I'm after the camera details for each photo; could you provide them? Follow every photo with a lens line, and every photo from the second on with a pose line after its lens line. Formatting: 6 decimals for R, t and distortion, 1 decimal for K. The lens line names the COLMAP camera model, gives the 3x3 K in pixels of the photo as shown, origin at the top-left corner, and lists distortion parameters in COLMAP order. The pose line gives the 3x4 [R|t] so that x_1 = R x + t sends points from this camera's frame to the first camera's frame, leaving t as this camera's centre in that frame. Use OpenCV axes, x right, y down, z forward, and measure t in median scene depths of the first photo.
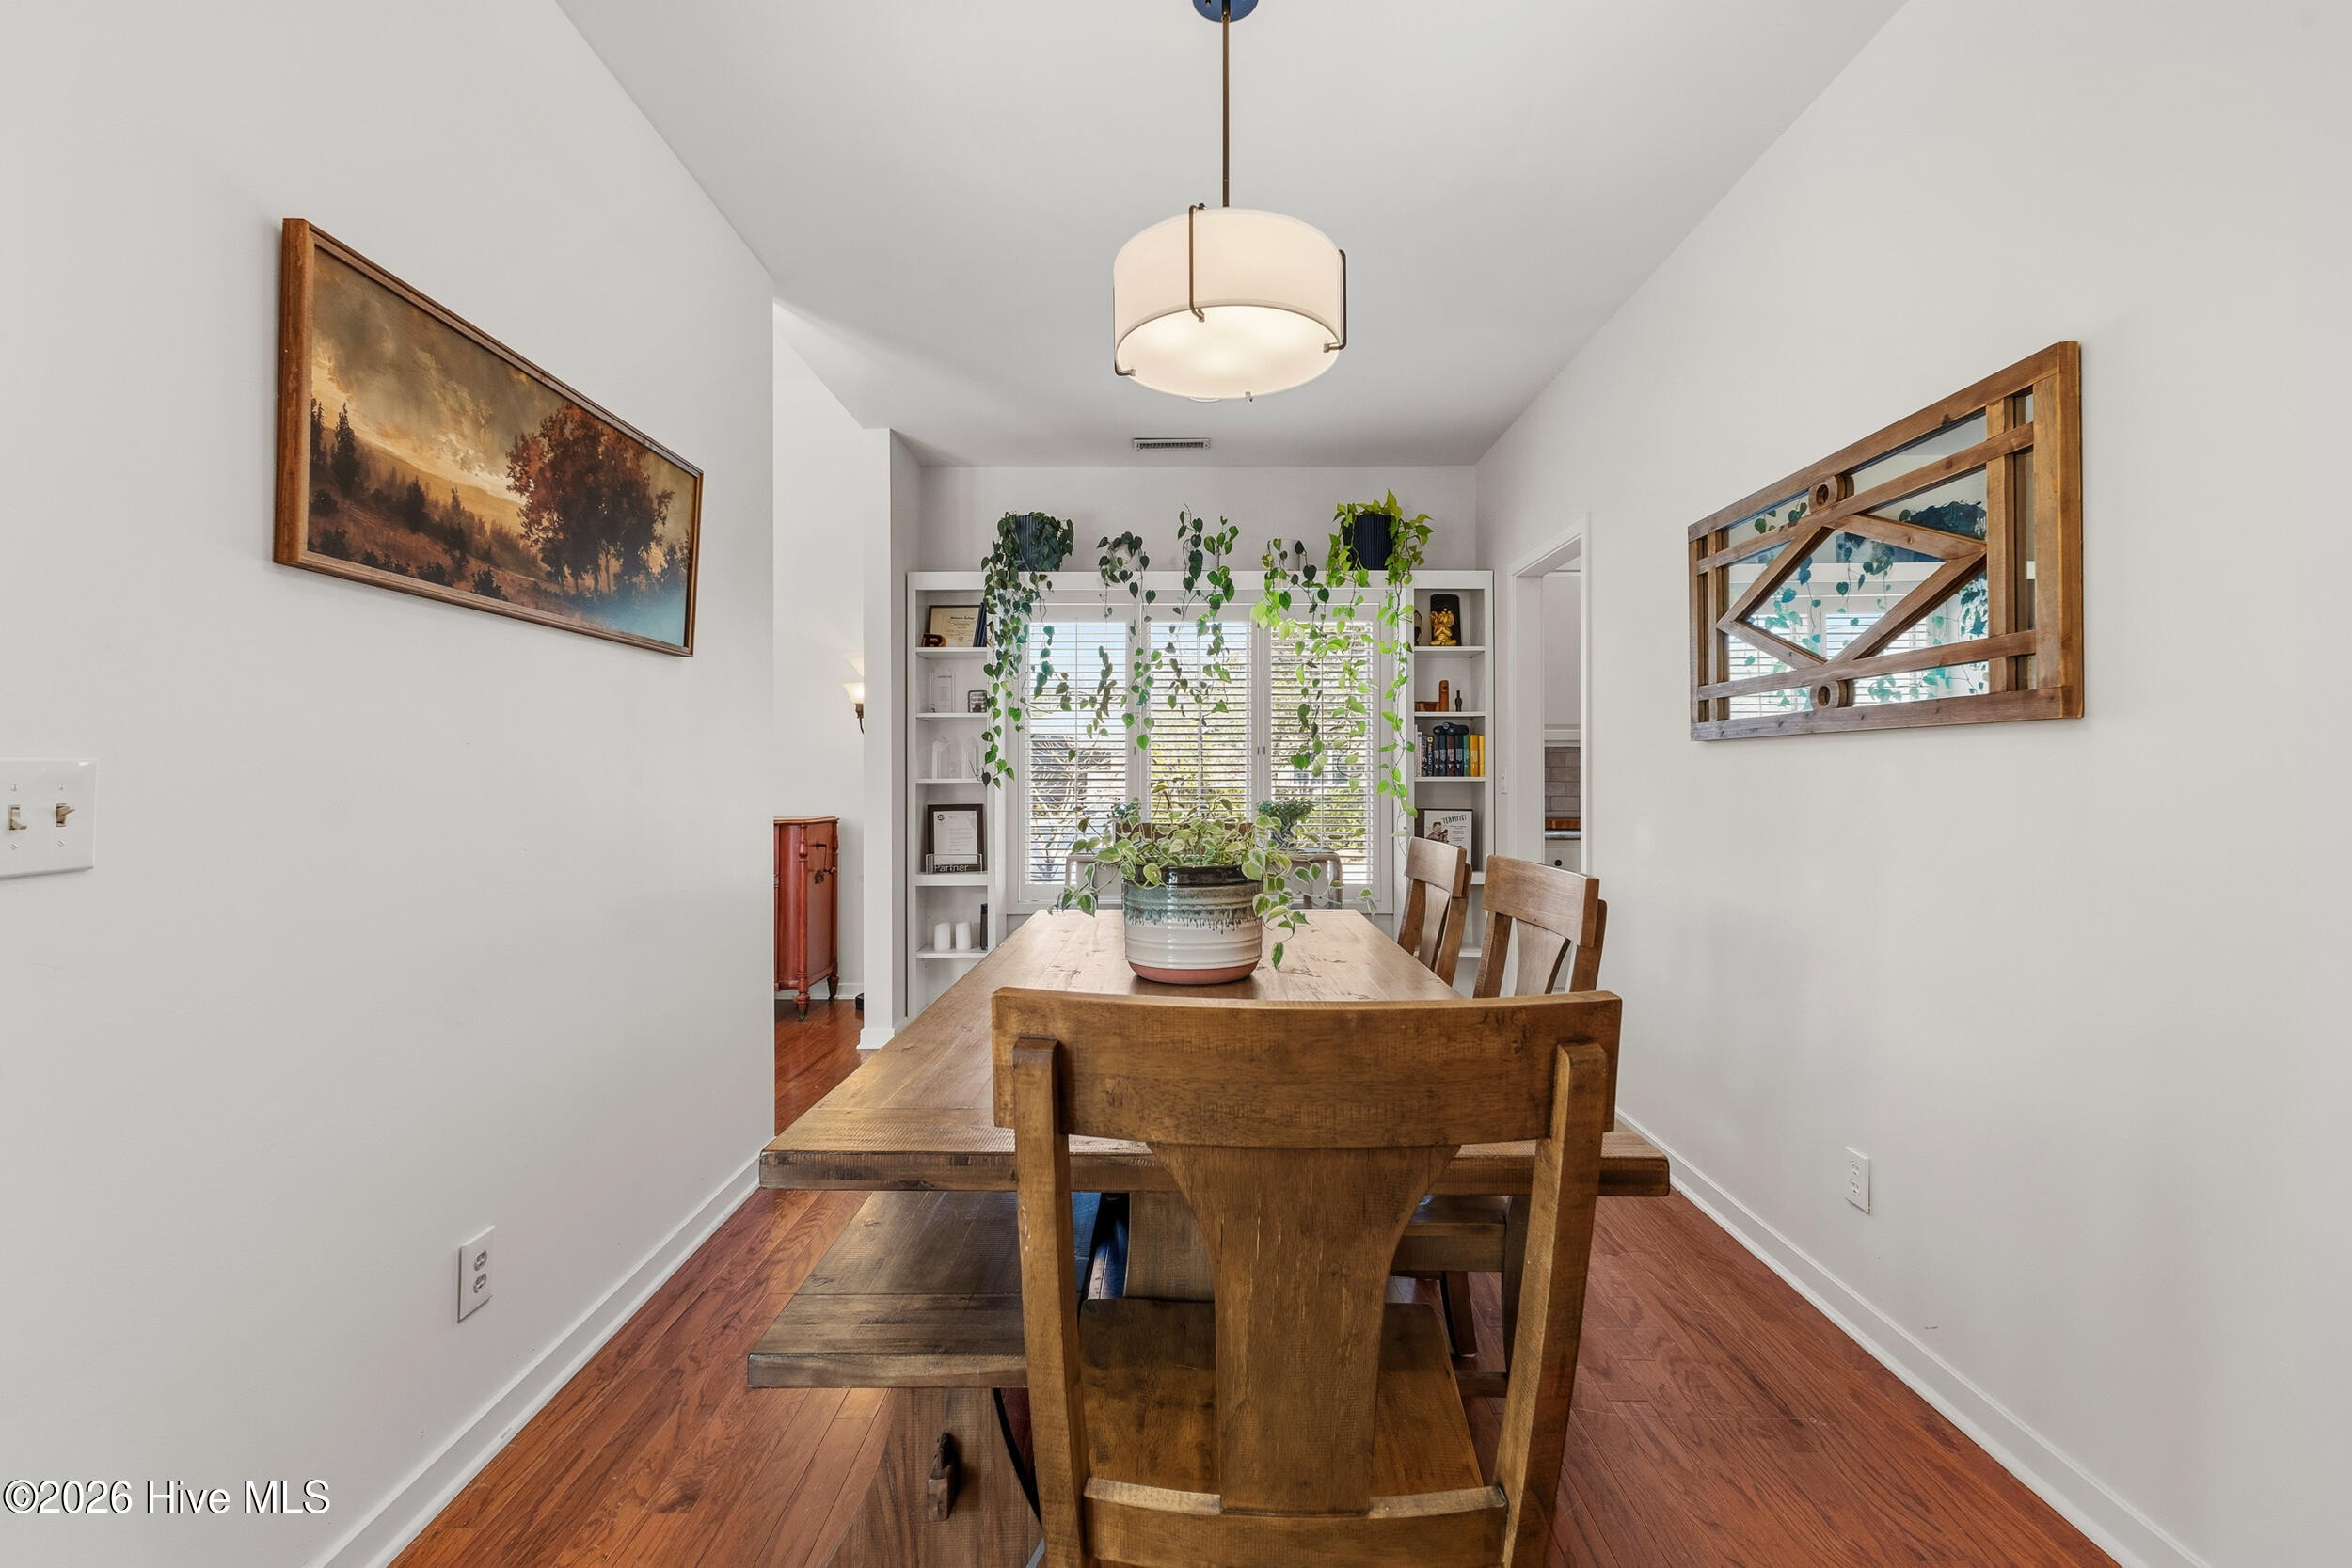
lens RADIAL K [[1021.7, 0, 1170.0], [0, 1021.7, 767.3], [0, 0, 1]] dist [0.013697, -0.001853]
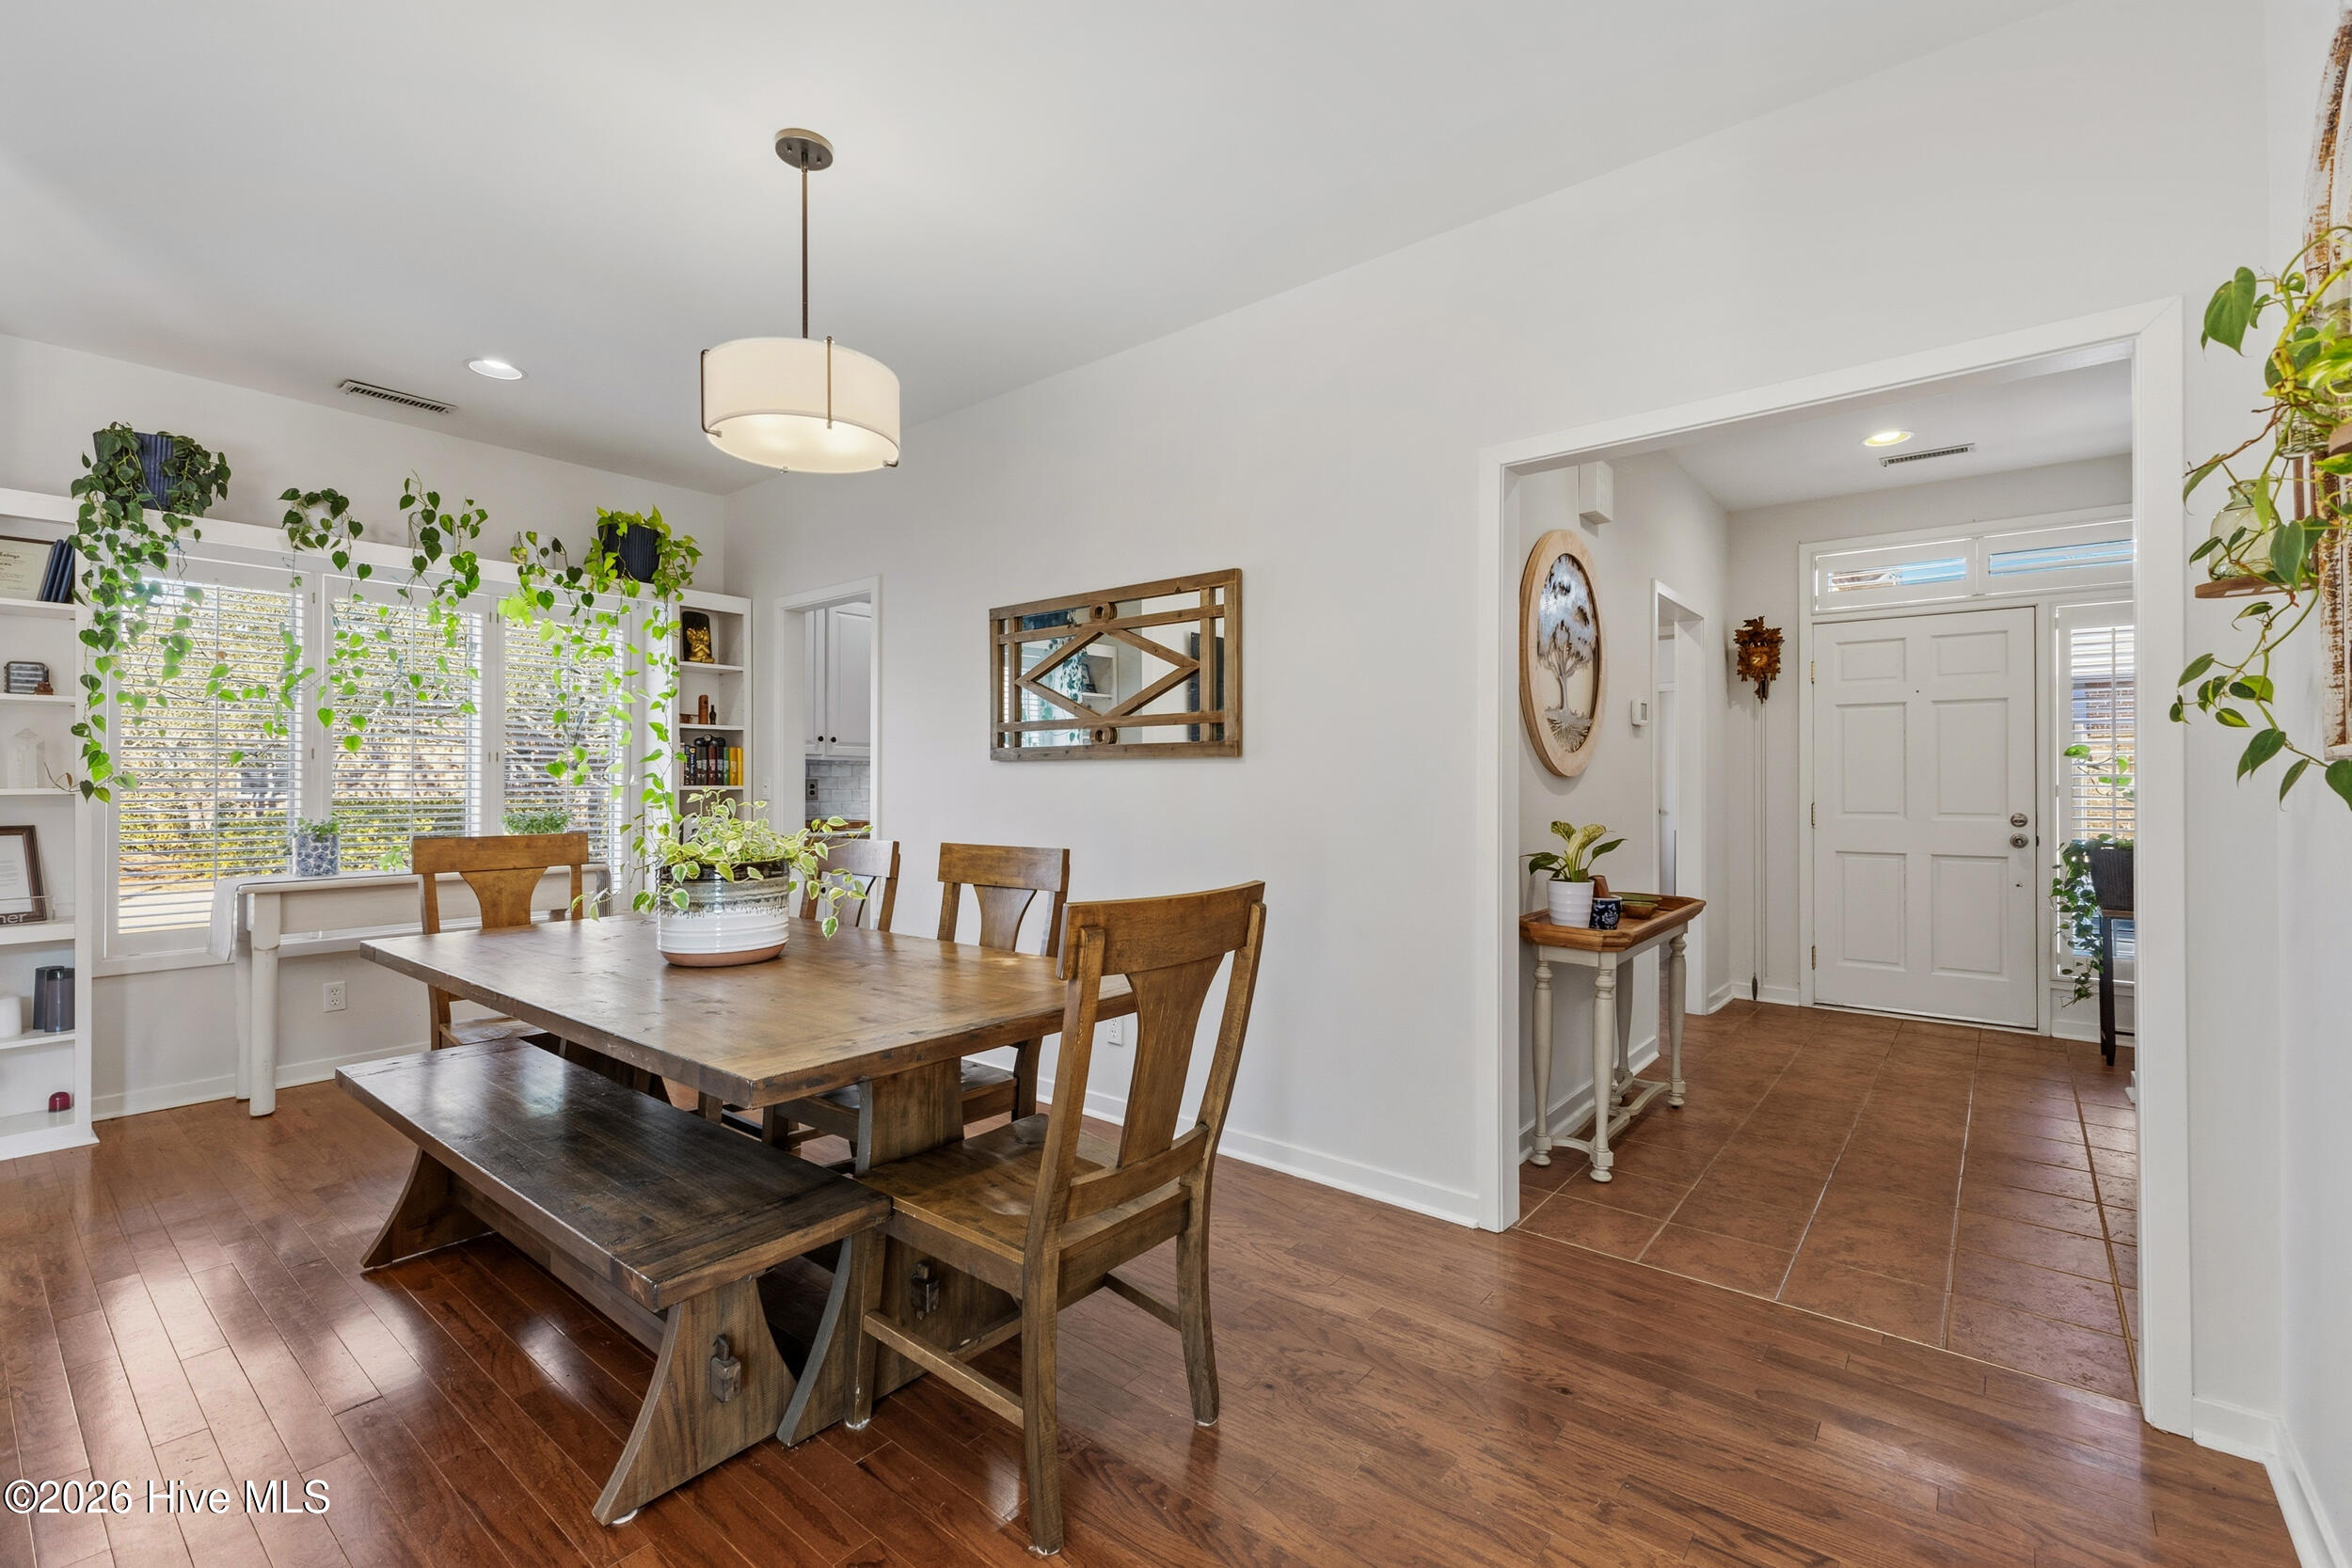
lens RADIAL K [[1021.7, 0, 1174.9], [0, 1021.7, 782.4], [0, 0, 1]] dist [0.013697, -0.001853]
pose [[0.621898, 0.001394, 0.783097, -0.268057], [-0.006613, 0.999972, 0.003471, -0.000987], [-0.783070, -0.007337, 0.621890, -0.049673]]
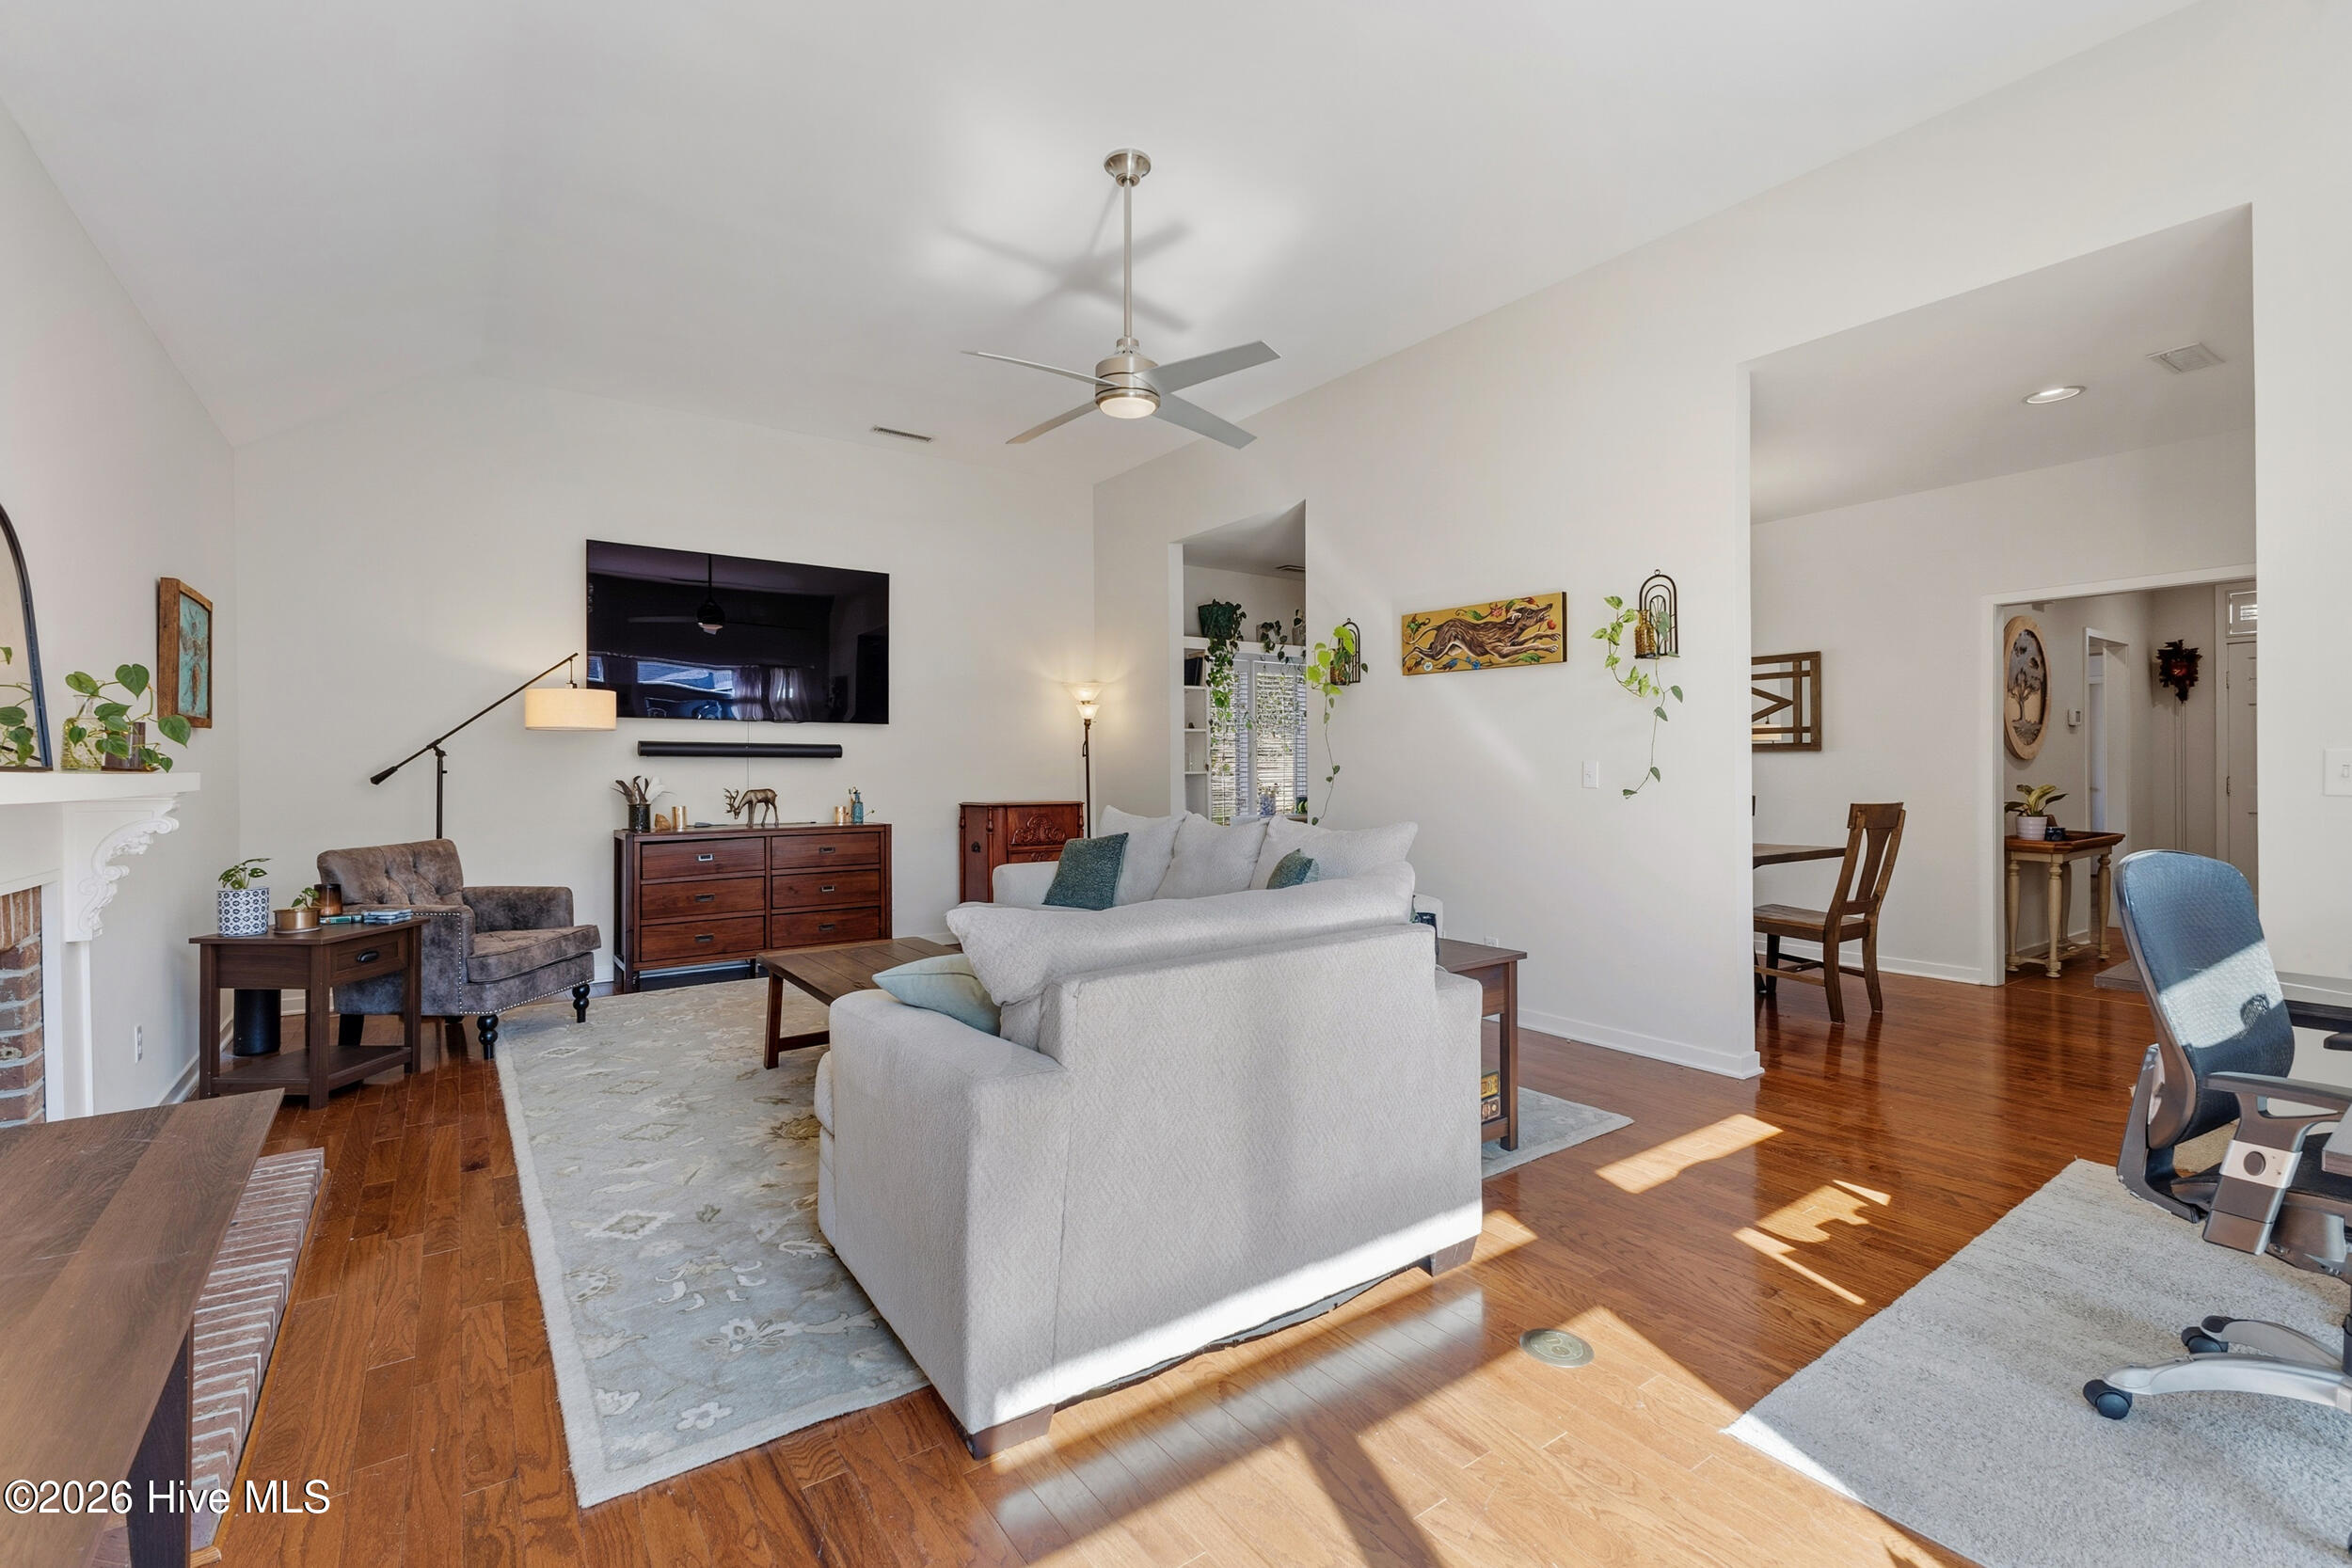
lens RADIAL K [[1021.7, 0, 1186.8], [0, 1021.7, 771.5], [0, 0, 1]] dist [0.013697, -0.001853]
pose [[0.812337, -0.005093, 0.583166, -1.115301], [0.001065, 0.999973, 0.007249, 0.000163], [-0.583187, -0.005268, 0.812321, -0.246015]]
